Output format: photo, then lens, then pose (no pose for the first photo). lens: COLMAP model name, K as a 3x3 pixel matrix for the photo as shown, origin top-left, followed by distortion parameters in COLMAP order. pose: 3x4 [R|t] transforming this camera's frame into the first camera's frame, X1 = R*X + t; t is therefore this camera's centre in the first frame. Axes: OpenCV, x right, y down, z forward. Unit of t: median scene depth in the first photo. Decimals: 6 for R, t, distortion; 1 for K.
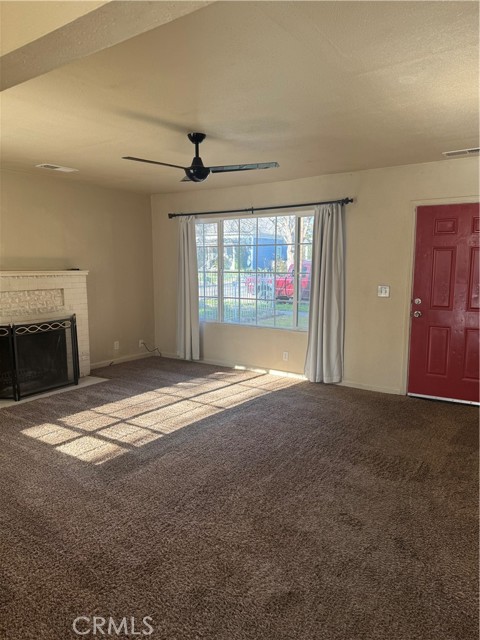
lens RADIAL K [[440.0, 0, 234.7], [0, 440.0, 322.1], [0, 0, 1]] dist [0.115982, -0.186729]
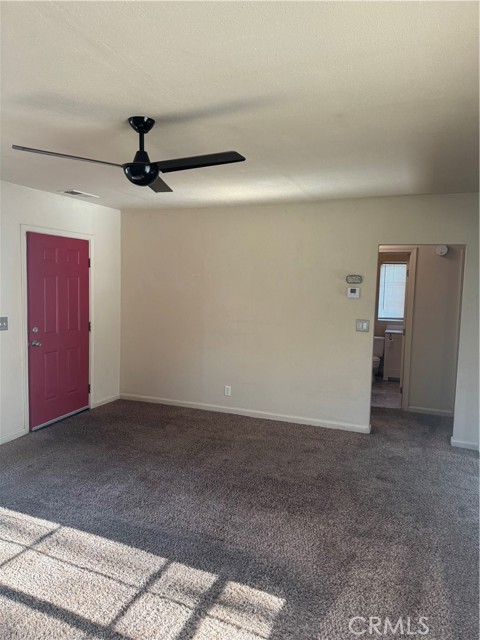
lens RADIAL K [[440.0, 0, 234.7], [0, 440.0, 322.1], [0, 0, 1]] dist [0.115982, -0.186729]
pose [[-0.230126, -0.087862, 0.969187, -0.572005], [0.106379, 0.987677, 0.114797, -0.118166], [-0.967329, 0.129519, -0.217943, 0.729546]]
